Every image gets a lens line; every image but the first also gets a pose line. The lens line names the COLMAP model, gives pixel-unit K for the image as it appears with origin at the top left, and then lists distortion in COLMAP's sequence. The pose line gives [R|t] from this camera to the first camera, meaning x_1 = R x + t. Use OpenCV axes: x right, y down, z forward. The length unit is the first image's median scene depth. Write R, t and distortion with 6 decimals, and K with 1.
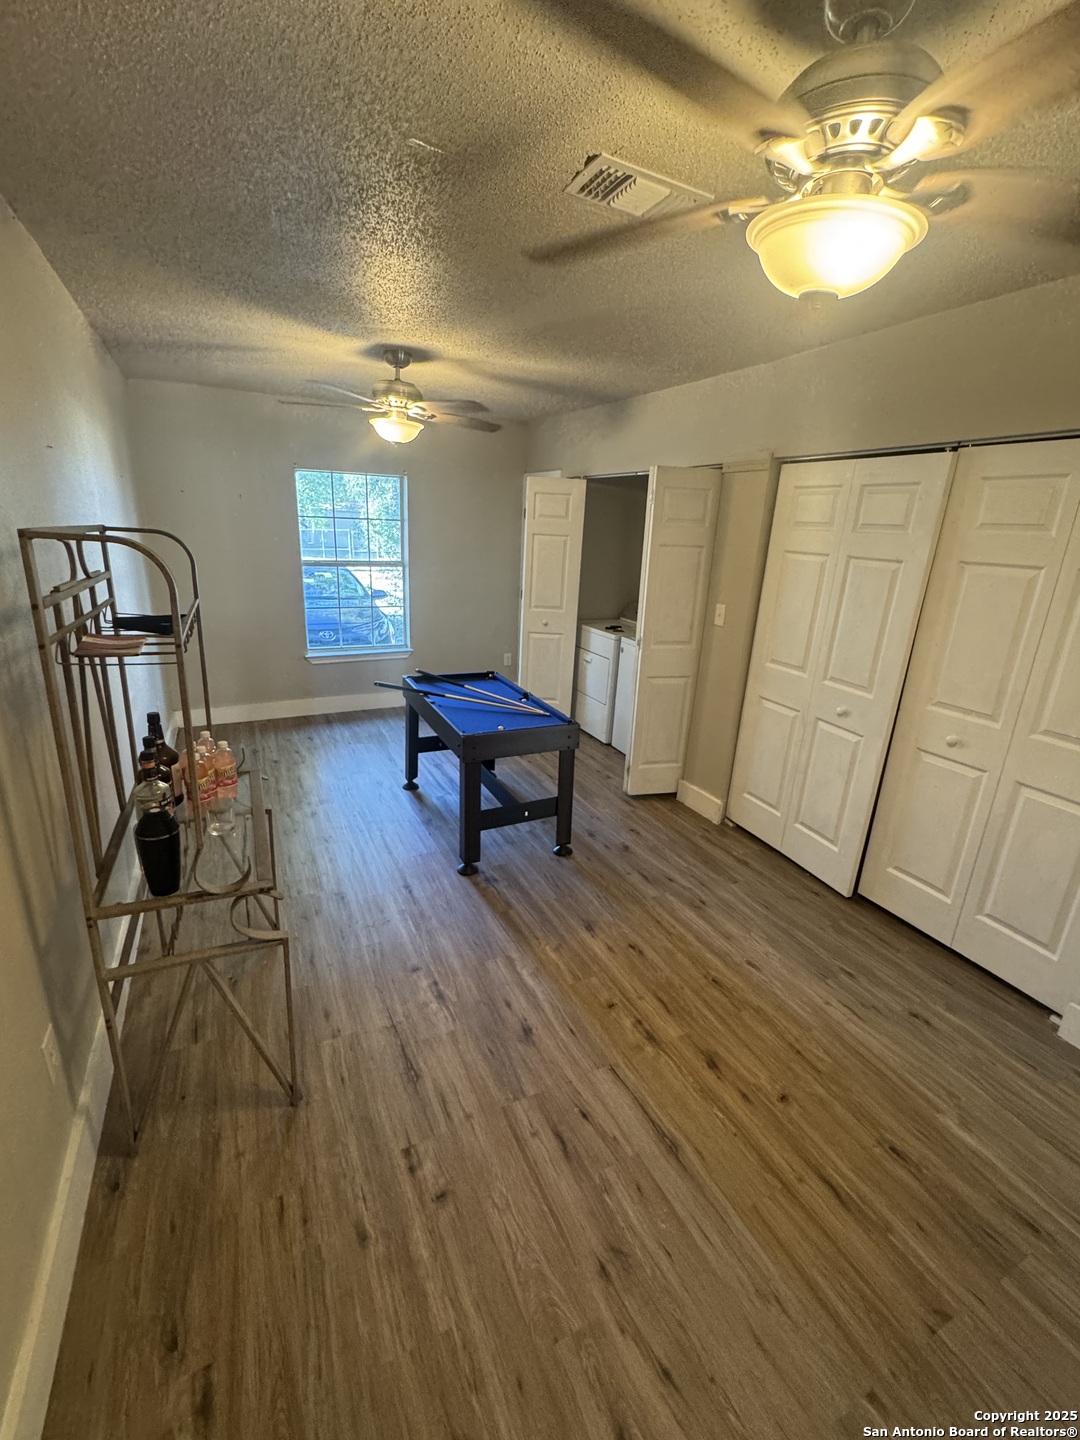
lens RADIAL K [[579.3, 0, 539.2], [0, 579.3, 719.7], [0, 0, 1]] dist [-0.001088, 0.000057]
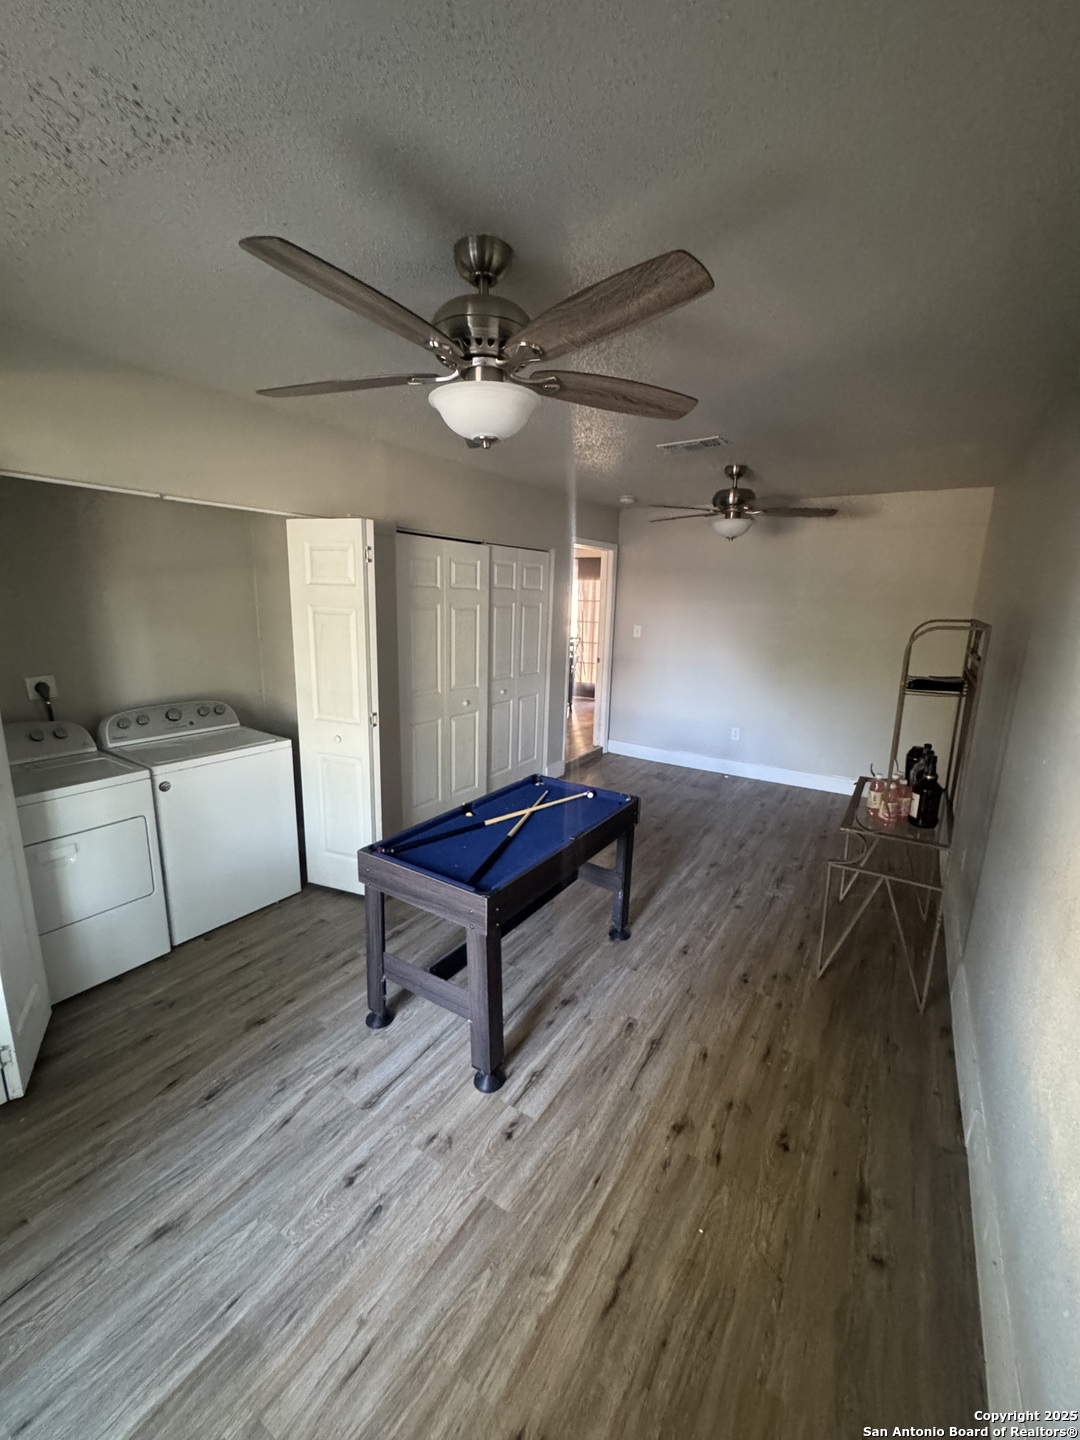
lens RADIAL K [[579.3, 0, 539.2], [0, 579.3, 719.7], [0, 0, 1]] dist [-0.001088, 0.000057]
pose [[-0.498509, -0.239292, 0.833203, -1.102822], [0.232487, 0.889033, 0.394424, -0.687603], [-0.835128, 0.390333, -0.387558, 1.875995]]
